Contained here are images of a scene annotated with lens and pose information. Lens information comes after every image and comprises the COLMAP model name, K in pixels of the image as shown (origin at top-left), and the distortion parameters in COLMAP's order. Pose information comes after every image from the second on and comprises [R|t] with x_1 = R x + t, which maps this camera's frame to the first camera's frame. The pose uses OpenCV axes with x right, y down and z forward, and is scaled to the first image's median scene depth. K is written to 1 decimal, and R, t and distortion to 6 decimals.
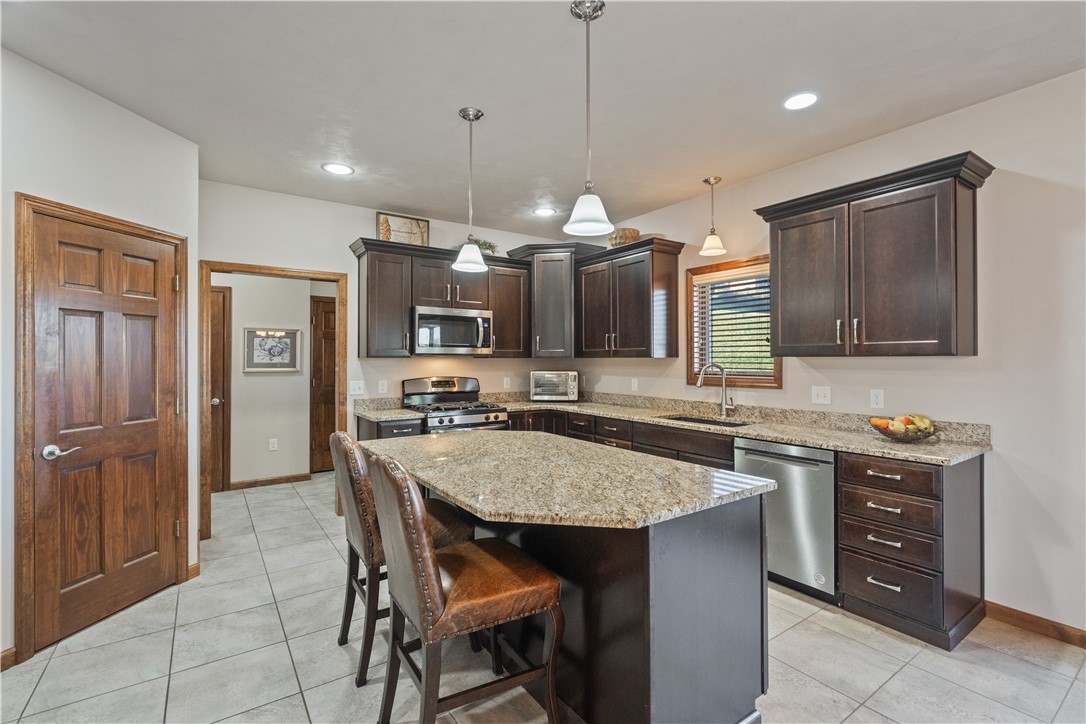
lens RADIAL K [[489.6, 0, 545.8], [0, 489.6, 358.1], [0, 0, 1]] dist [0.000359, 0.000119]
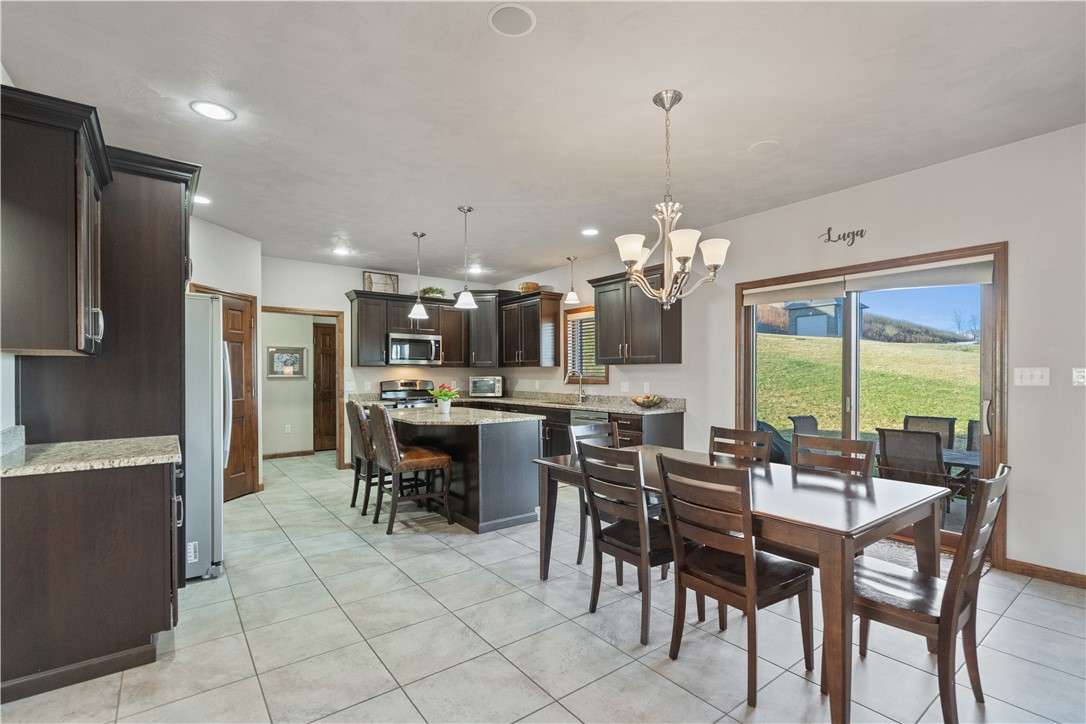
lens RADIAL K [[498.6, 0, 548.9], [0, 498.6, 377.4], [0, 0, 1]] dist [0.001669, 0.000035]
pose [[0.998885, -0.001446, 0.047180, 0.163123], [0.001007, 0.999956, 0.009338, 0.019513], [-0.047191, -0.009280, 0.998843, -0.599944]]
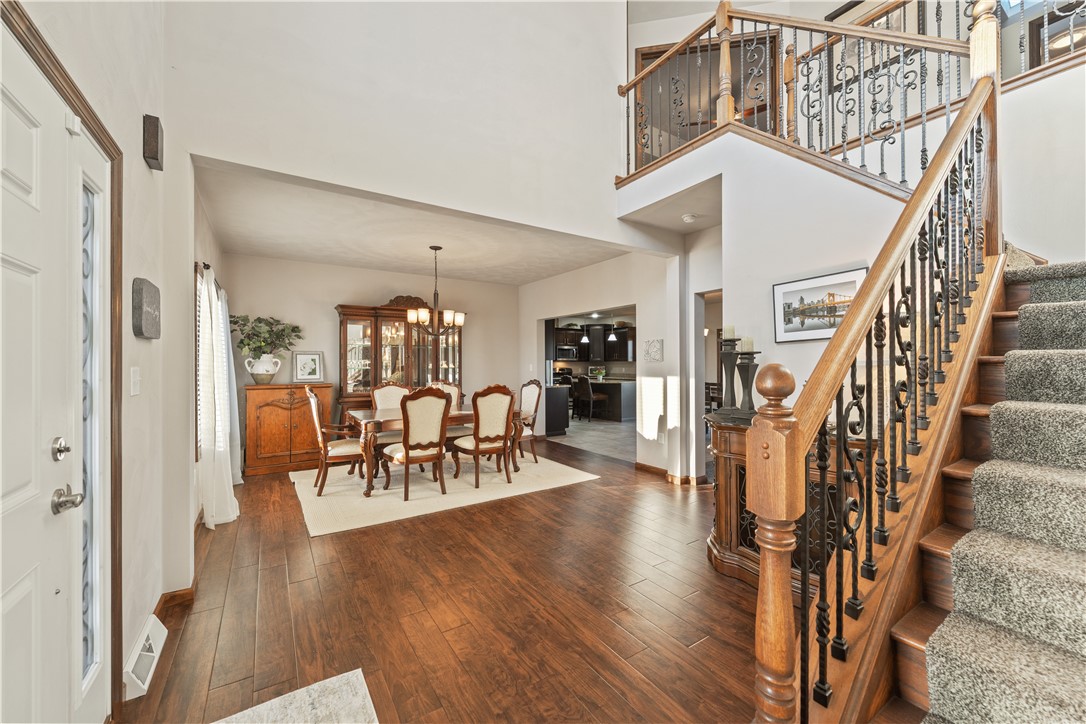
lens RADIAL K [[425.7, 0, 543.0], [0, 425.7, 362.0], [0, 0, 1]] dist [0.000006, -0.000002]
pose [[0.999285, -0.004200, -0.037581, -0.256994], [0.004054, 0.999984, -0.003956, 0.012200], [0.037597, 0.003800, 0.999286, -1.935094]]
